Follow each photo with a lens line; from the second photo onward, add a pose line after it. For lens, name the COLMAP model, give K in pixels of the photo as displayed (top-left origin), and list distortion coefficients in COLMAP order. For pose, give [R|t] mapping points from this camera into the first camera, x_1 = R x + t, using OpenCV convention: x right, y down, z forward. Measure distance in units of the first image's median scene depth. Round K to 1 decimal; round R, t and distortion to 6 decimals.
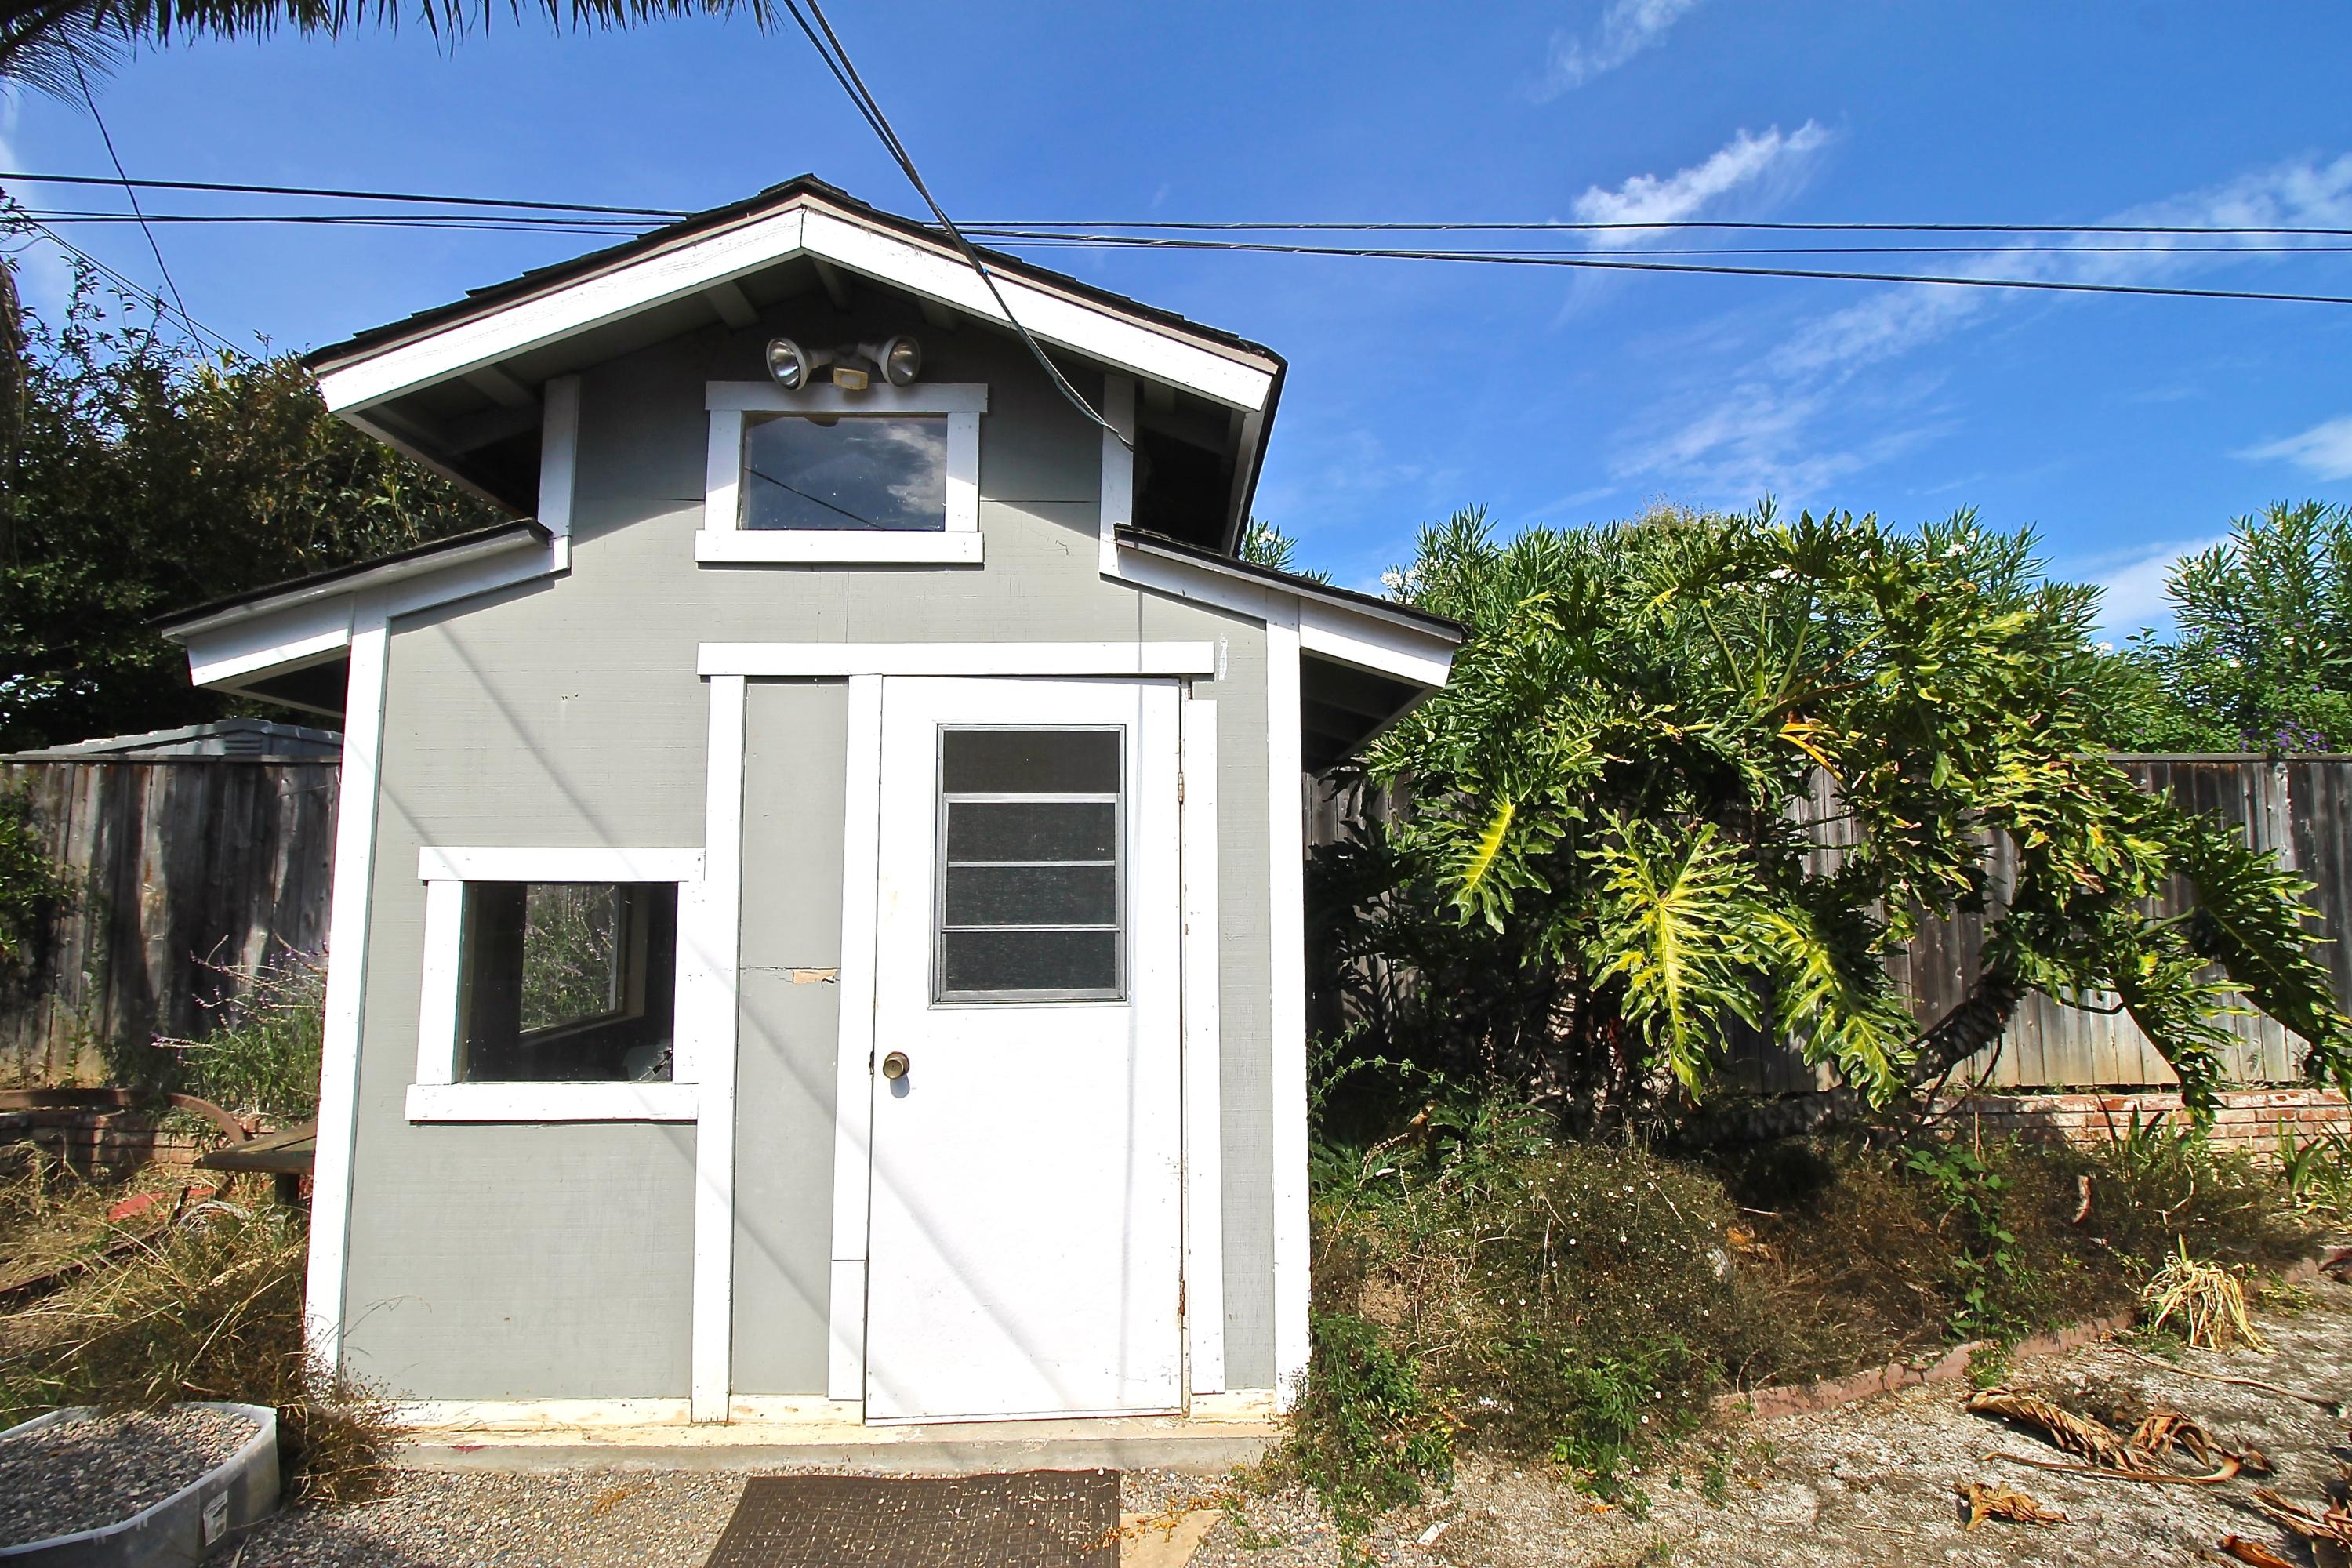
lens RADIAL K [[1122.3, 0, 1184.1], [0, 1122.3, 756.7], [0, 0, 1]] dist [0.001844, -0.014072]
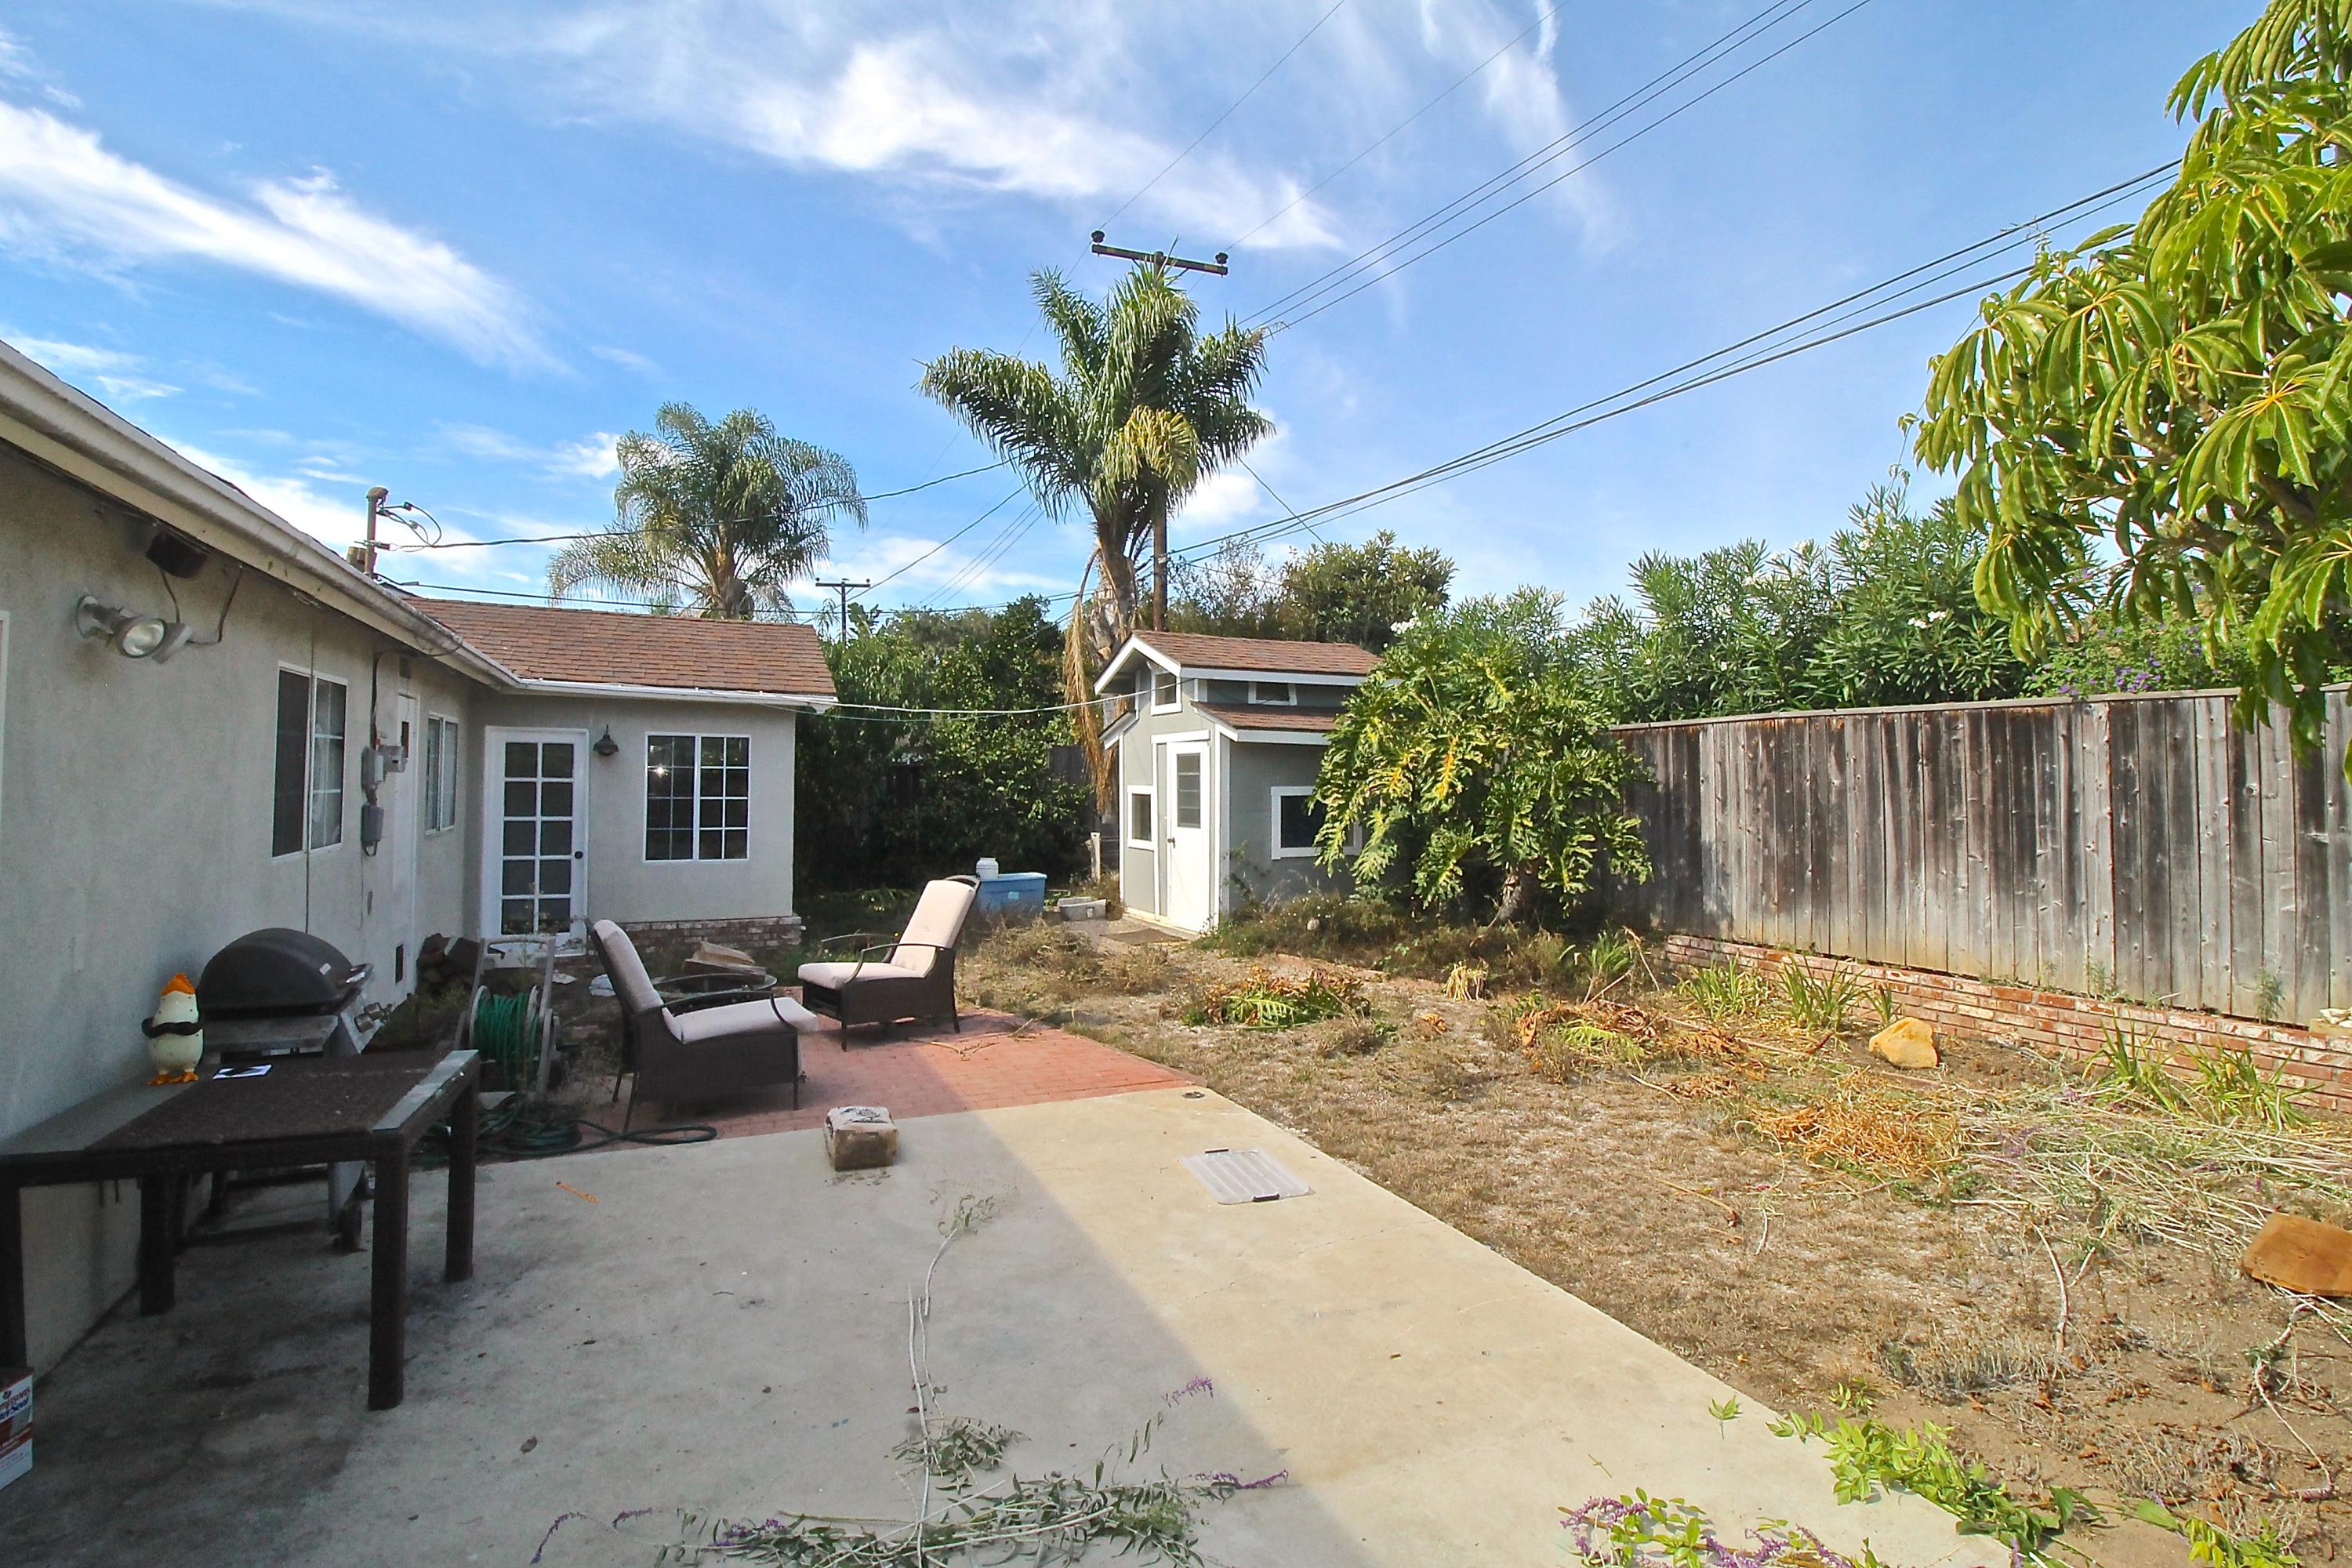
lens RADIAL K [[1122.3, 0, 1184.1], [0, 1122.3, 756.7], [0, 0, 1]] dist [0.001844, -0.014072]
pose [[0.414588, -0.016596, -0.909858, 2.144579], [0.093112, 0.995360, 0.024272, -0.074119], [0.905233, -0.094781, 0.414209, -0.384404]]
